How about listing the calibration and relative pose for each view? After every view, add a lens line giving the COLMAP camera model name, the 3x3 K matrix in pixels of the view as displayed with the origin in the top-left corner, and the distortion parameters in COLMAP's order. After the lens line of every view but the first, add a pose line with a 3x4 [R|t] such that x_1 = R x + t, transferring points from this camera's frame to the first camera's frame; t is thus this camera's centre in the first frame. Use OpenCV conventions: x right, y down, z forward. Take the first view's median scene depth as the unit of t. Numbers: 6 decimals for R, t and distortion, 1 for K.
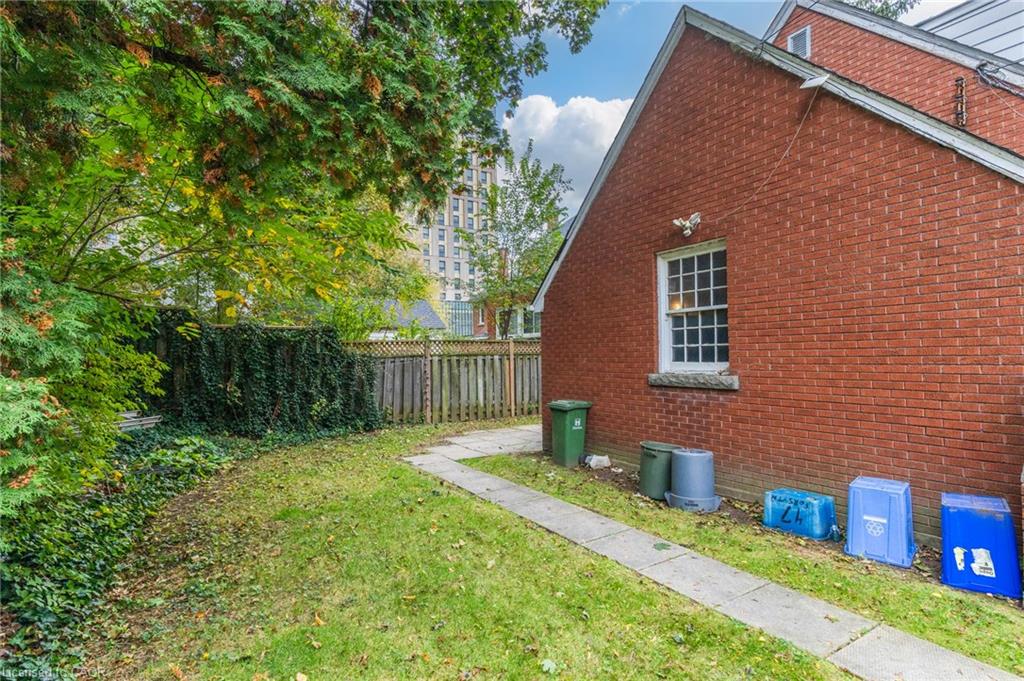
lens RADIAL K [[486.1, 0, 514.0], [0, 486.1, 345.6], [0, 0, 1]] dist [0.000801, 0.000261]
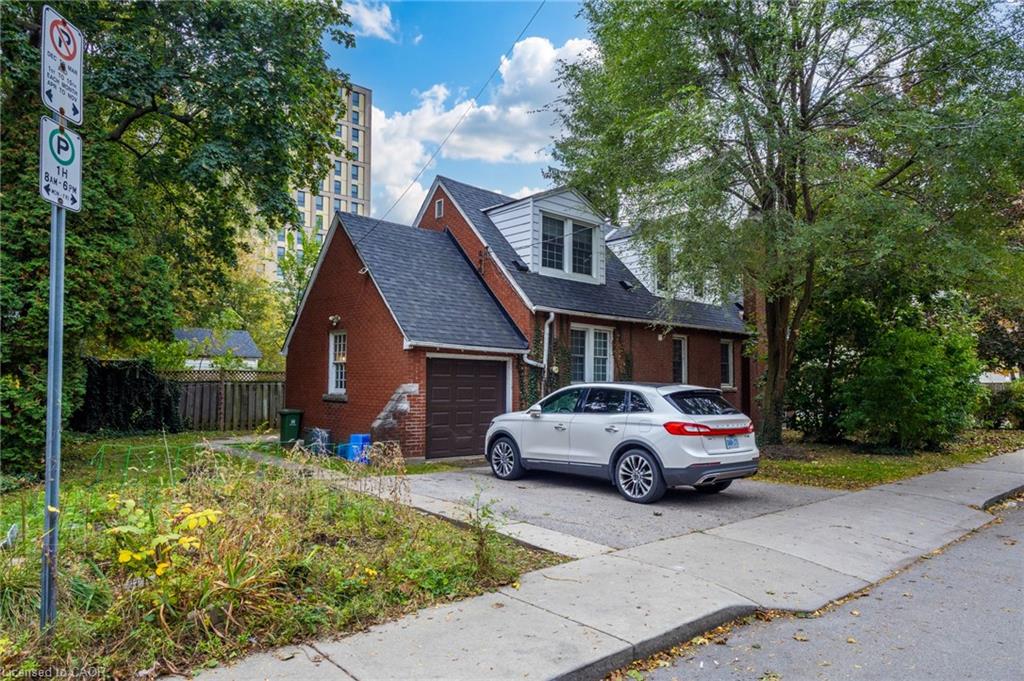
lens RADIAL K [[655.2, 0, 512.4], [0, 655.2, 365.9], [0, 0, 1]] dist [0.004477, 0.002095]
pose [[0.990630, 0.027663, 0.133745, 0.403087], [-0.026482, 0.999593, -0.010602, -0.026783], [-0.133984, 0.006961, 0.990959, -0.993914]]
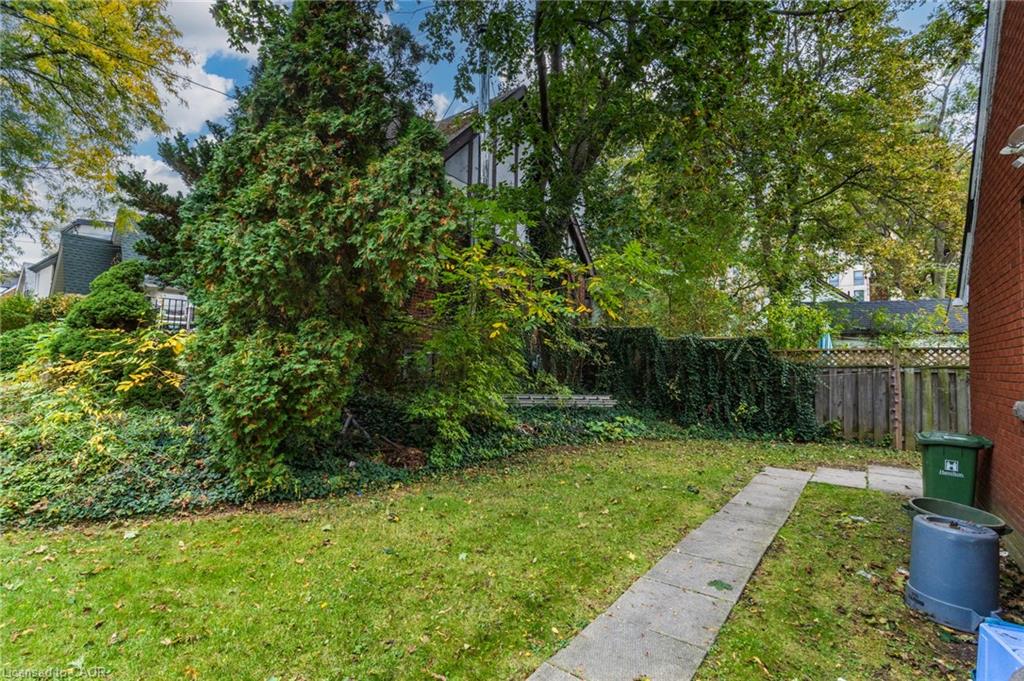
lens RADIAL K [[486.1, 0, 514.0], [0, 486.1, 345.6], [0, 0, 1]] dist [0.000801, 0.000261]
pose [[0.345076, -0.014456, -0.938463, 0.386668], [-0.000096, 0.999881, -0.015437, -0.002537], [0.938575, 0.005417, 0.345034, 0.115093]]
